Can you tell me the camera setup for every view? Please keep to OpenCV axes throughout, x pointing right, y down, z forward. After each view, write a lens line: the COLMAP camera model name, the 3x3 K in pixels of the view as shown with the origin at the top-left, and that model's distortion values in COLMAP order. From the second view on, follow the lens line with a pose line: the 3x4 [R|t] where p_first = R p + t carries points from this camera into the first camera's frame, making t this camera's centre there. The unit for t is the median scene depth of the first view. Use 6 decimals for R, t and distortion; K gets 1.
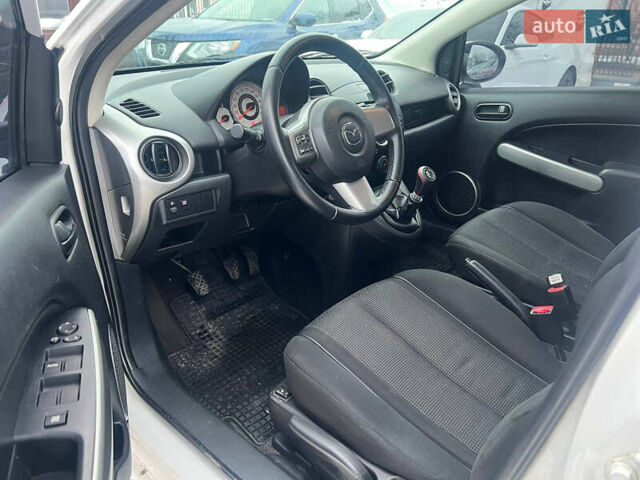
lens RADIAL K [[460.7, 0, 320.0], [0, 460.7, 240.0], [0, 0, 1]] dist [0.008401, -0.048148]
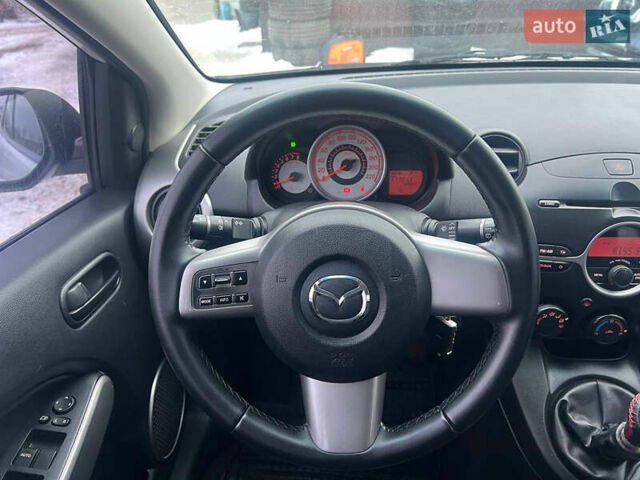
lens RADIAL K [[475.6, 0, 320.0], [0, 475.6, 240.0], [0, 0, 1]] dist [0.048487, -0.052330]
pose [[0.636128, 0.369856, -0.677162, 0.313264], [-0.316757, 0.925442, 0.207900, -0.323383], [0.703567, 0.082245, 0.705854, 0.525368]]
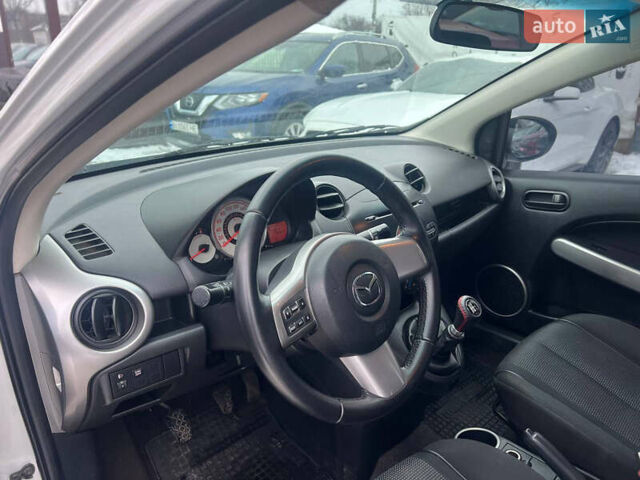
lens RADIAL K [[480.3, 0, 320.0], [0, 480.3, 240.0], [0, 0, 1]] dist [0.046017, -0.123184]
pose [[0.998283, 0.010569, -0.057616, 0.032655], [-0.016614, 0.994283, -0.105480, -0.189153], [0.056172, 0.106256, 0.992751, 0.205054]]
